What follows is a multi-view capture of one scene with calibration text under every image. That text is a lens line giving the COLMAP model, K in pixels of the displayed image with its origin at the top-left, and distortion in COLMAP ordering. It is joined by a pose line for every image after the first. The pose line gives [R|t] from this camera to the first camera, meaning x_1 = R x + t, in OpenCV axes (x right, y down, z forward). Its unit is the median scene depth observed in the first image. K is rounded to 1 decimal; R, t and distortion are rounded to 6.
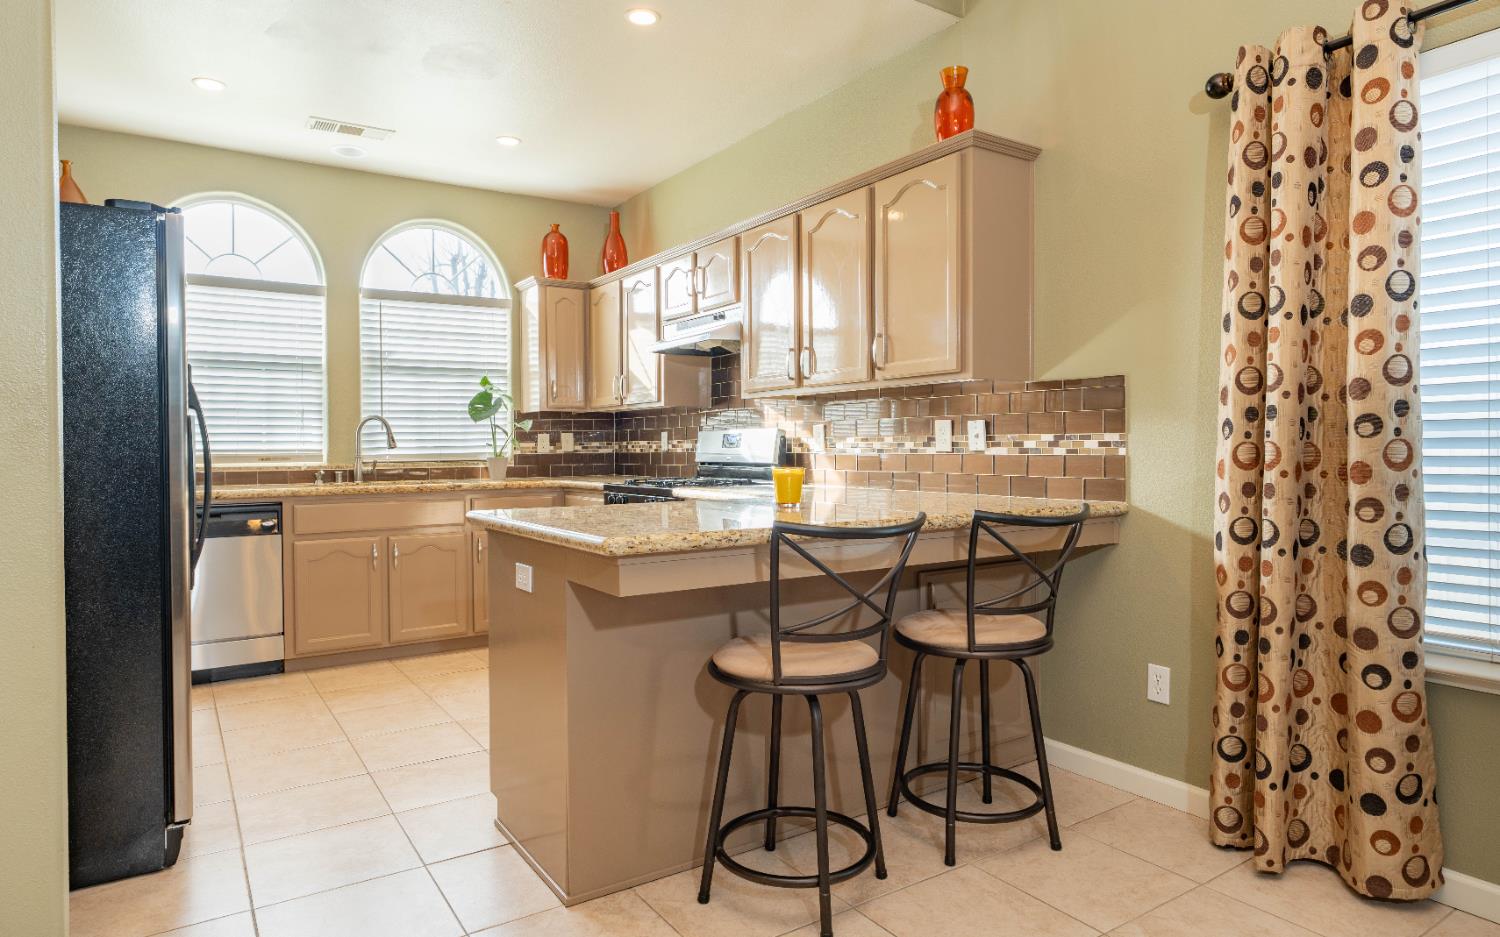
lens RADIAL K [[878.6, 0, 758.1], [0, 878.6, 462.9], [0, 0, 1]] dist [-0.016035, -0.001208]
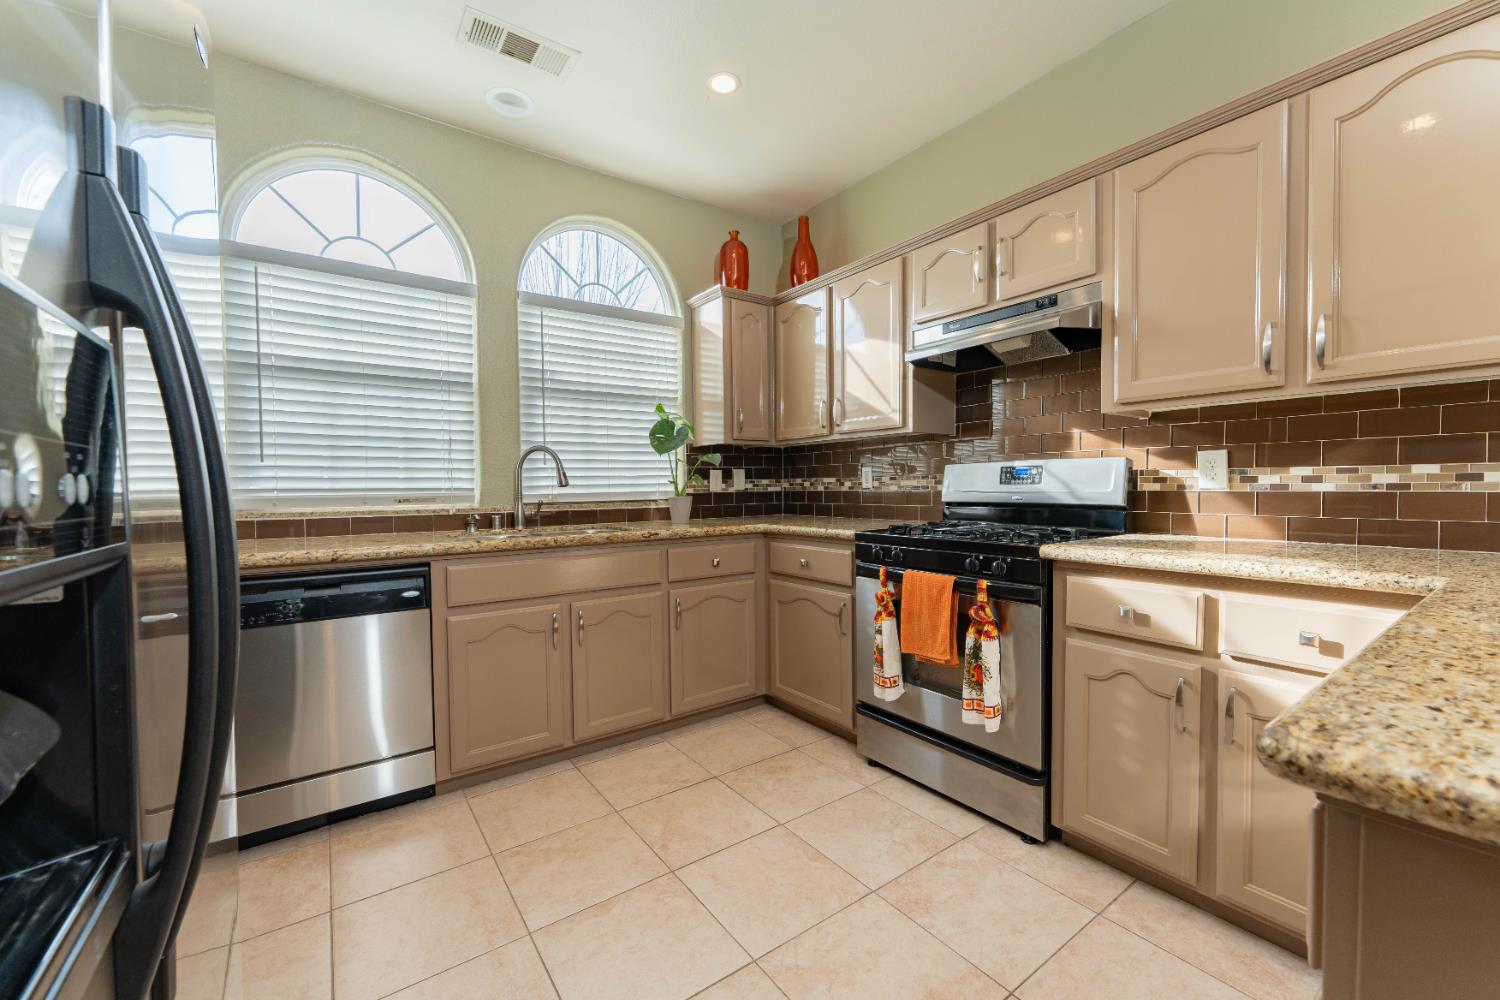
lens RADIAL K [[594.7, 0, 748.6], [0, 594.7, 501.2], [0, 0, 1]] dist [0.000733, -0.000234]
pose [[0.999608, -0.004329, 0.027677, -0.256118], [0.004120, 0.999963, 0.007594, -0.006568], [-0.027709, -0.007477, 0.999588, 0.436996]]
